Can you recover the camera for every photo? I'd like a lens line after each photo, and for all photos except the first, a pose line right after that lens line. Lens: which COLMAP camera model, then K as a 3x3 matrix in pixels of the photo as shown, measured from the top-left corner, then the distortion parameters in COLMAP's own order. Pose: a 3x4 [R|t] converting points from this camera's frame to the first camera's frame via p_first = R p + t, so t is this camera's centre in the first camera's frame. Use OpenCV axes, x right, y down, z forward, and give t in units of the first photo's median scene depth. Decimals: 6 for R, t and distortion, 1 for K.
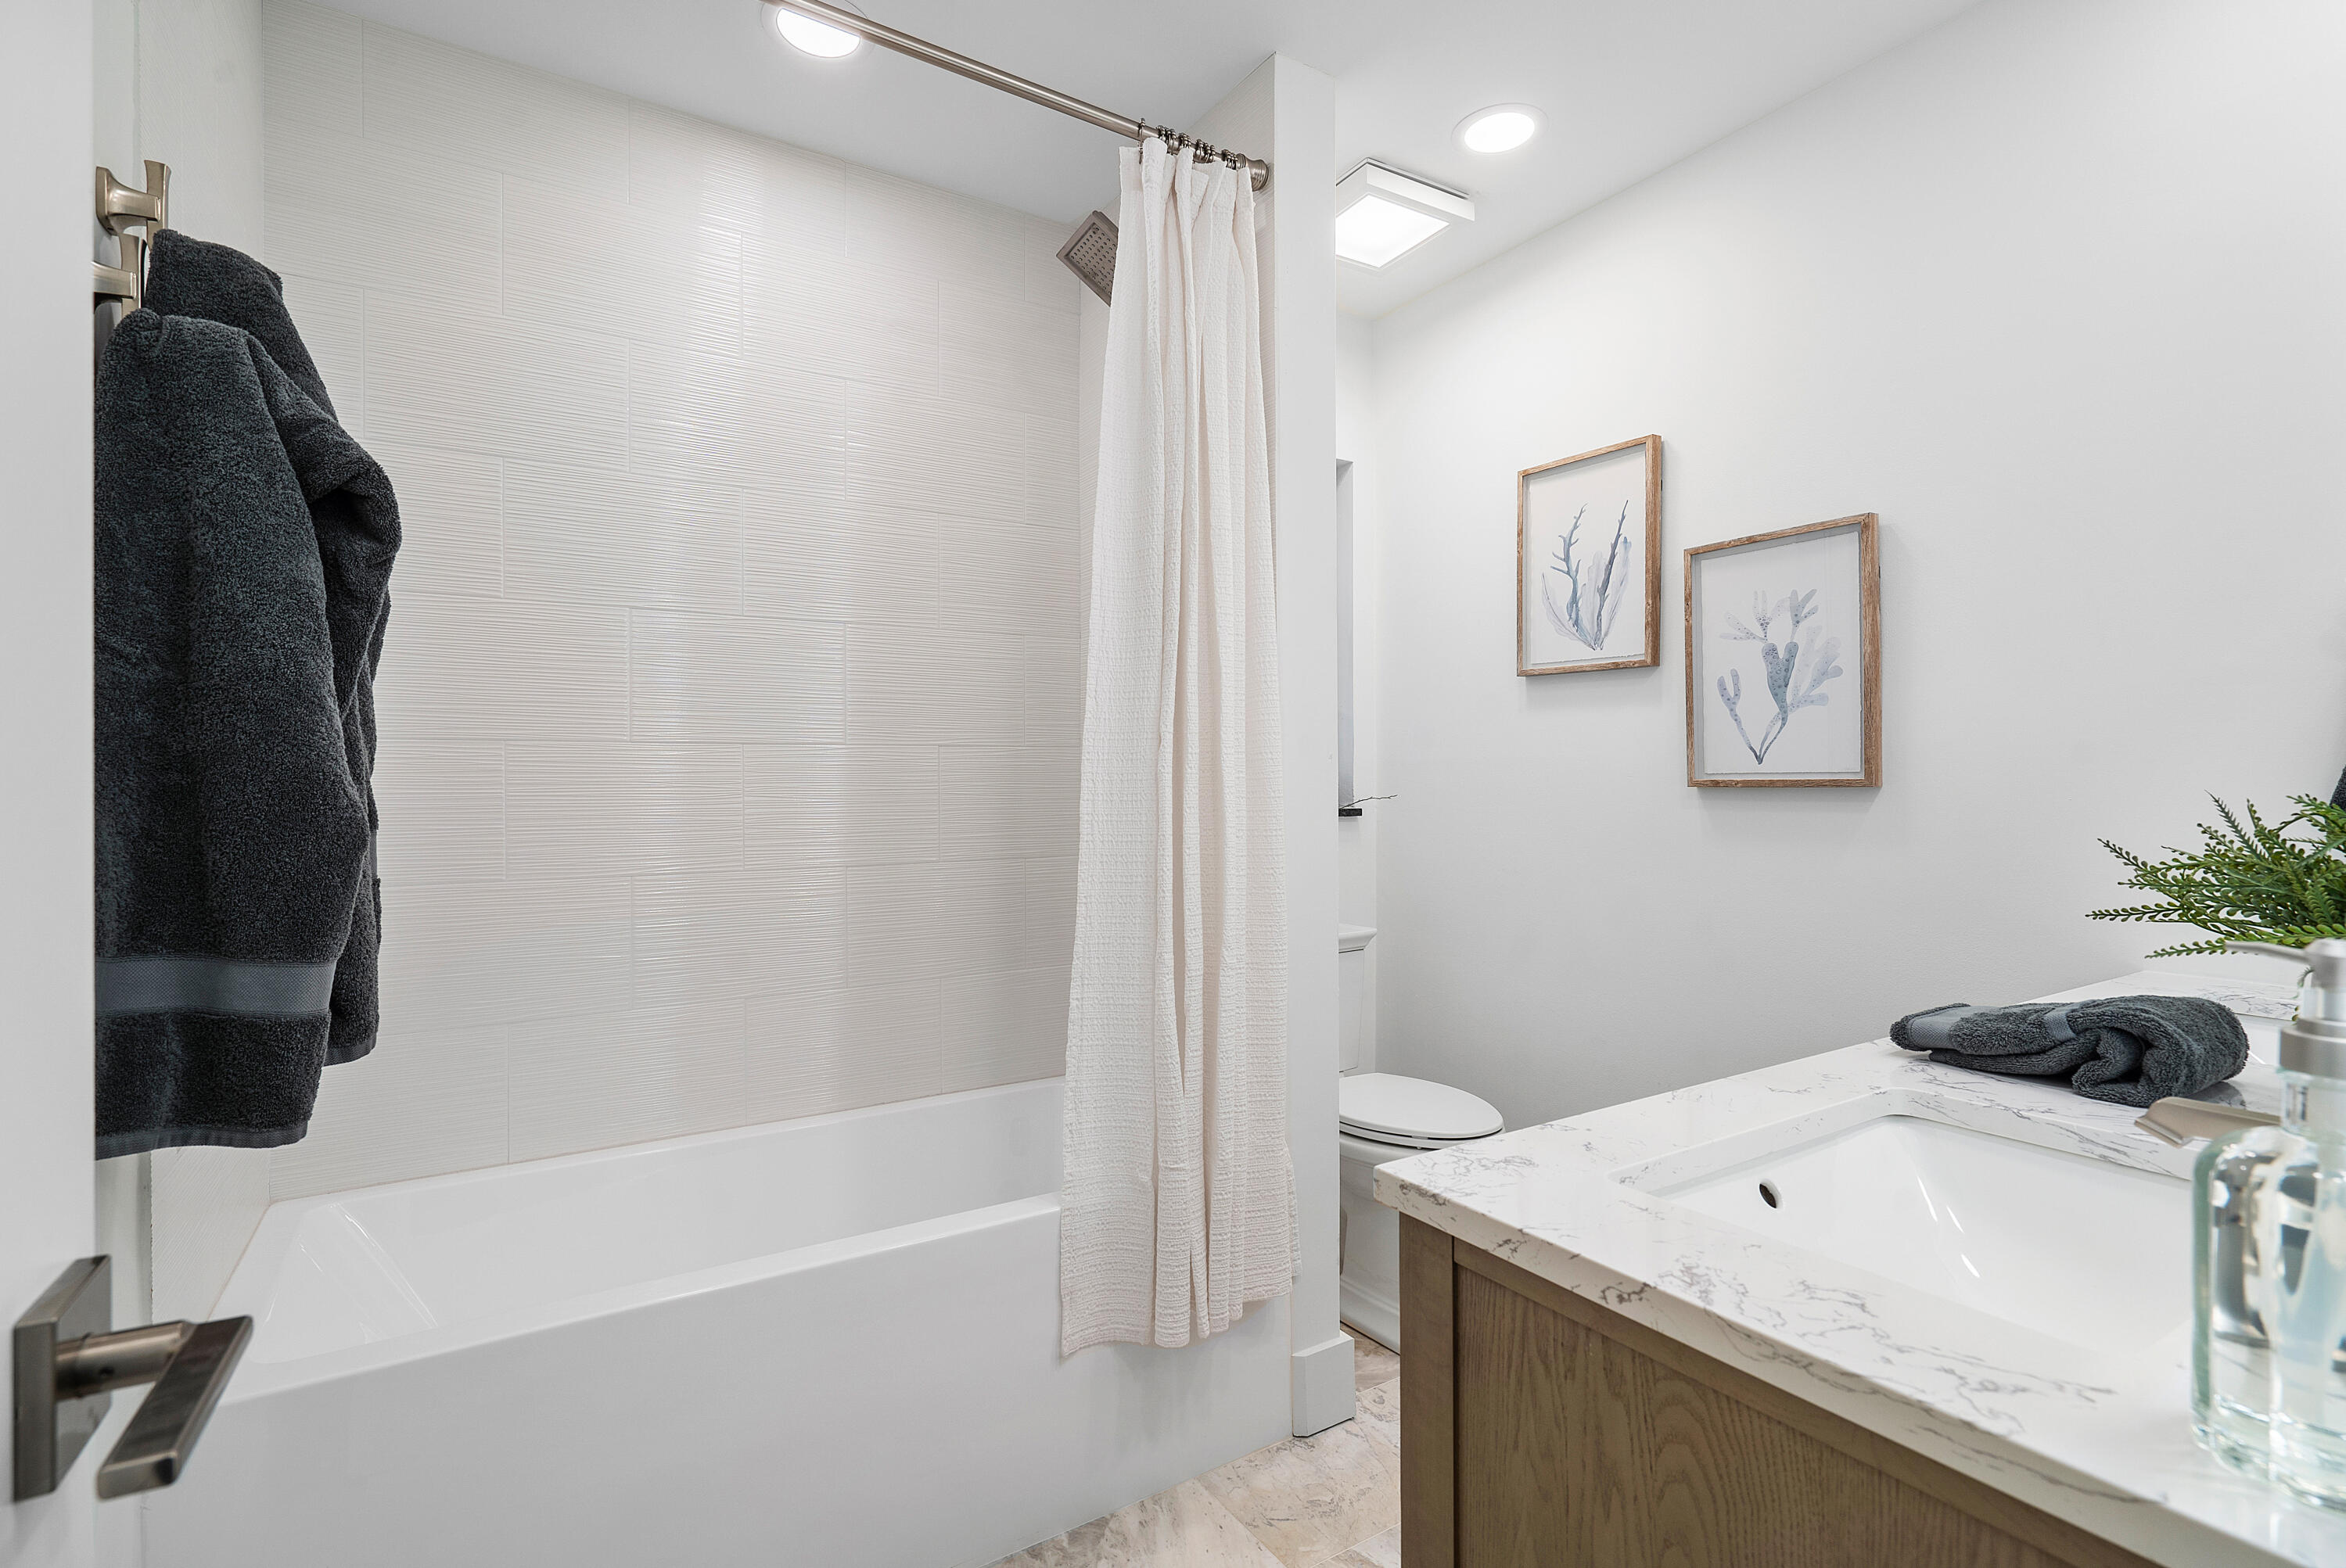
lens RADIAL K [[1078.5, 0, 1173.9], [0, 1078.5, 785.0], [0, 0, 1]] dist [-0.000106, 0.000106]
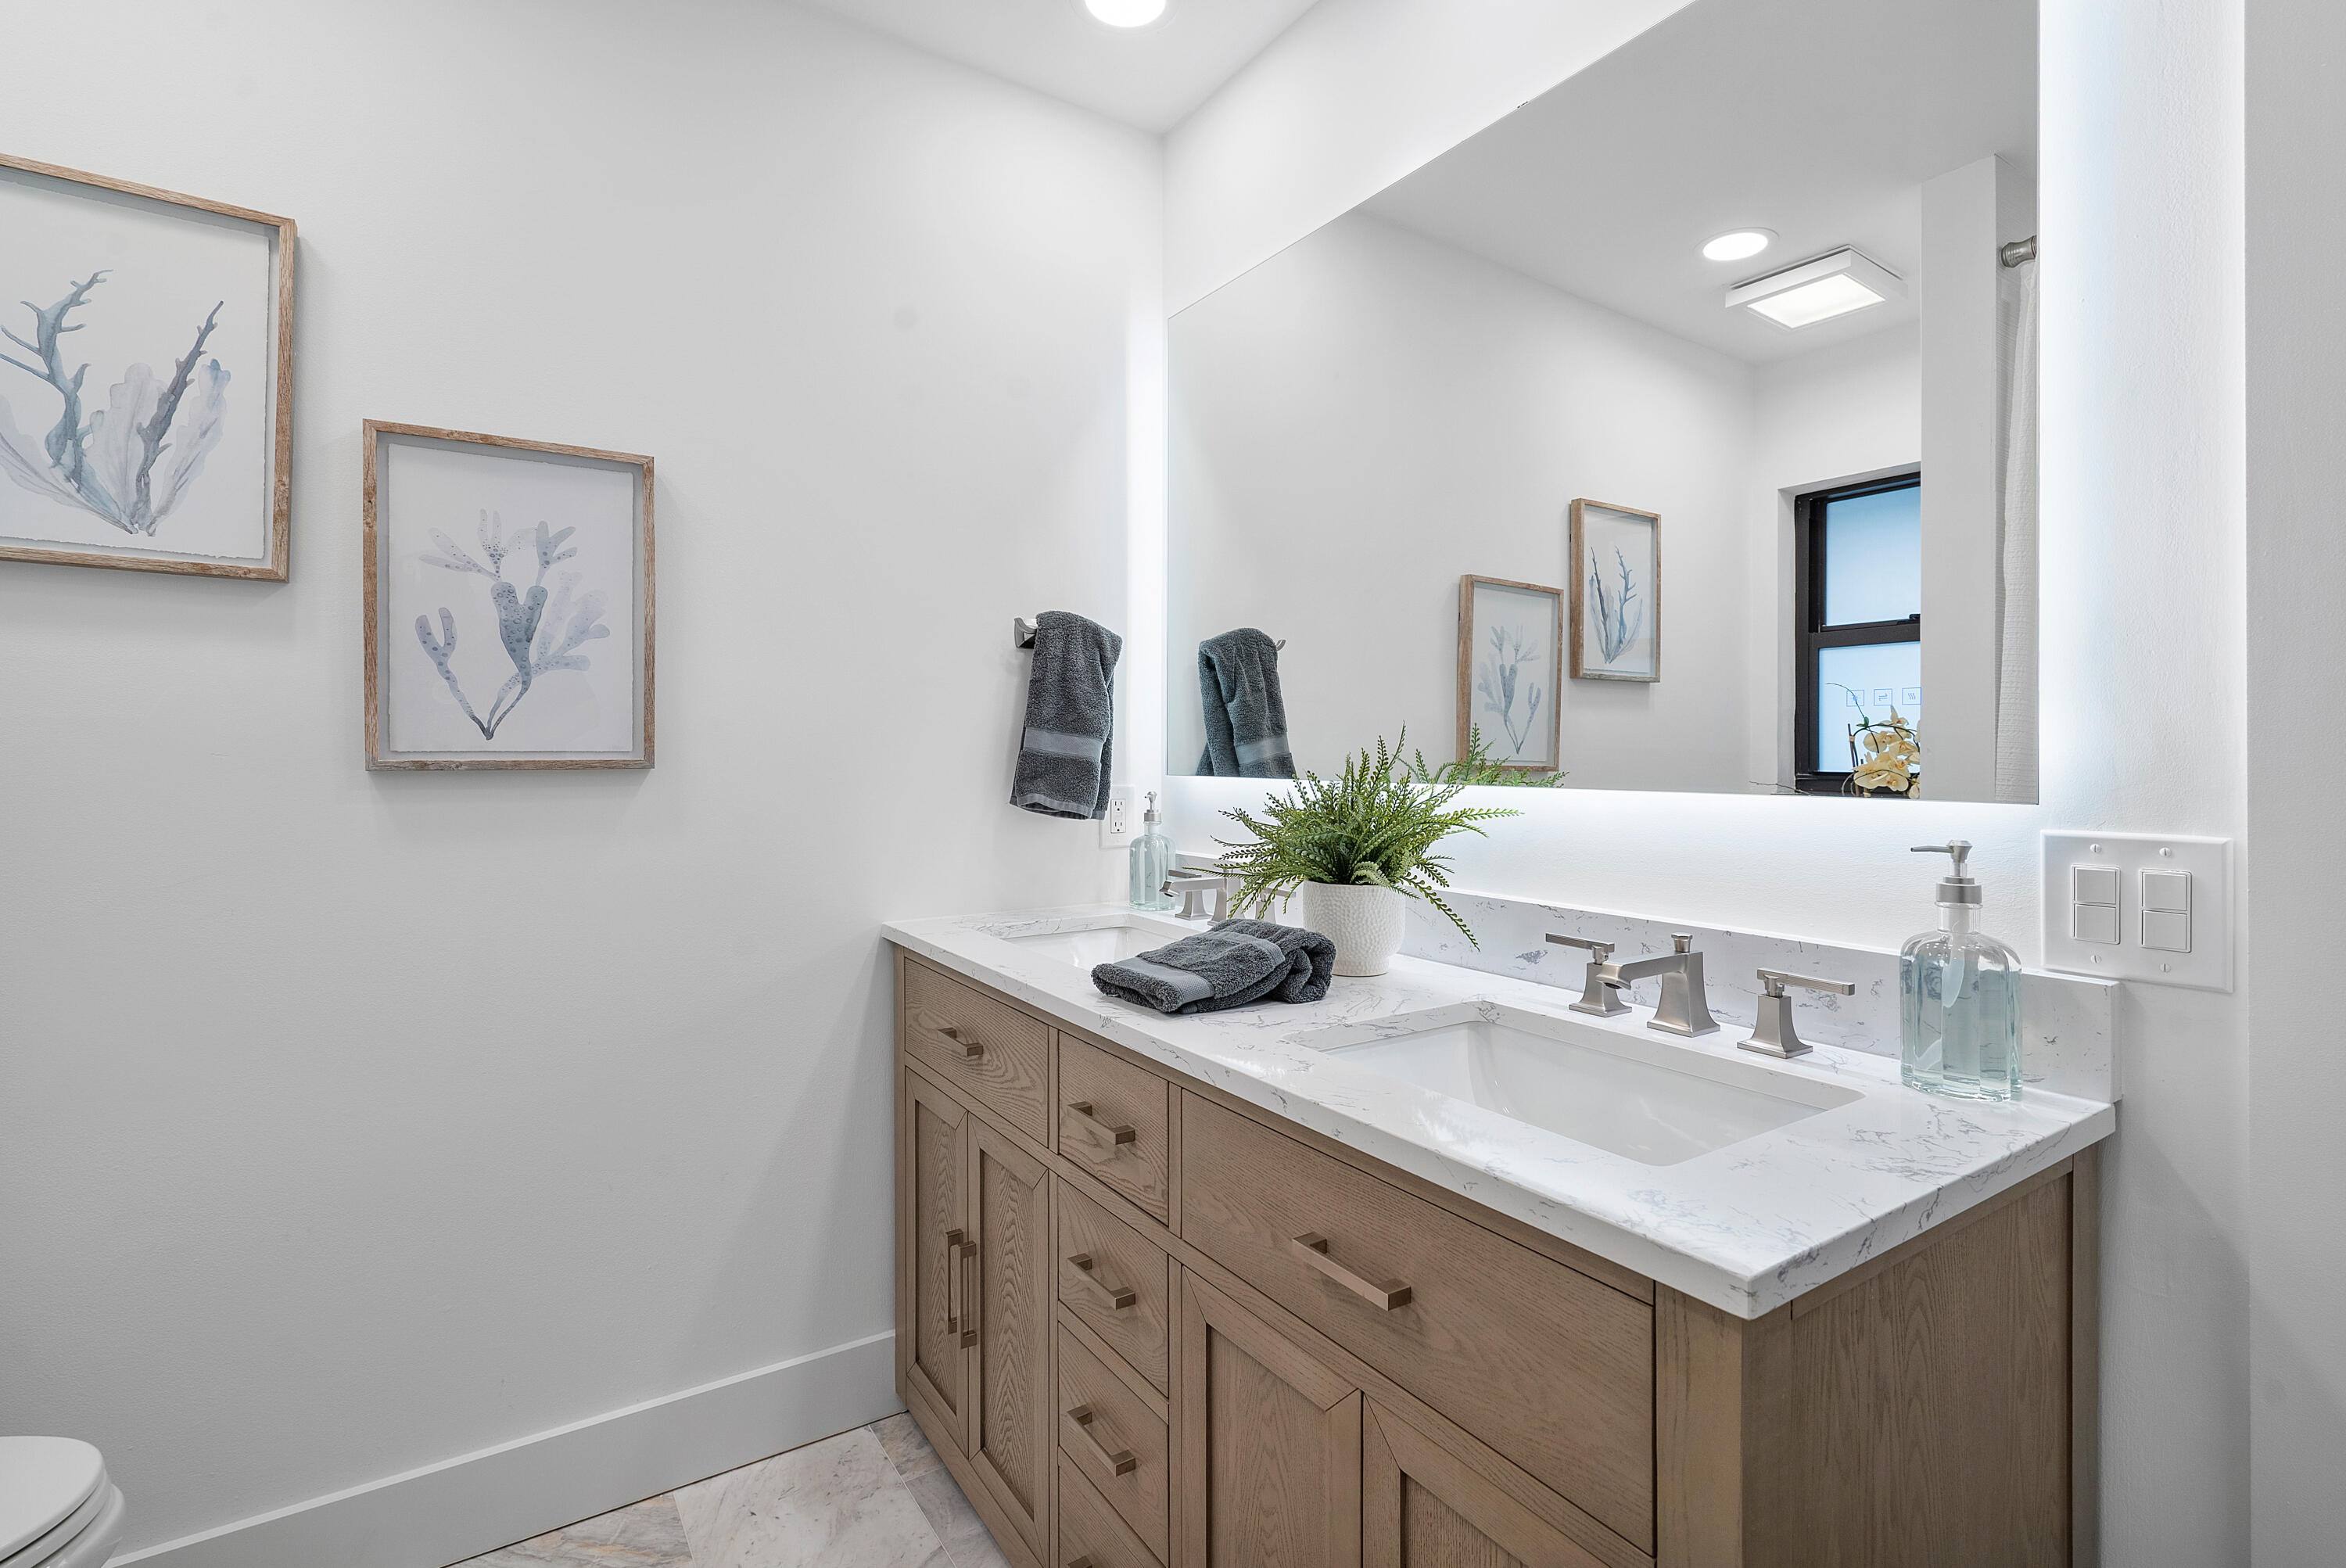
lens RADIAL K [[1078.7, 0, 1167.7], [0, 1078.7, 743.8], [0, 0, 1]] dist [-0.000106, 0.000106]
pose [[-0.010727, 0.012416, 0.999865, -0.216545], [0.003374, 0.999918, -0.012380, -0.005493], [-0.999937, 0.003241, -0.010768, 0.534444]]
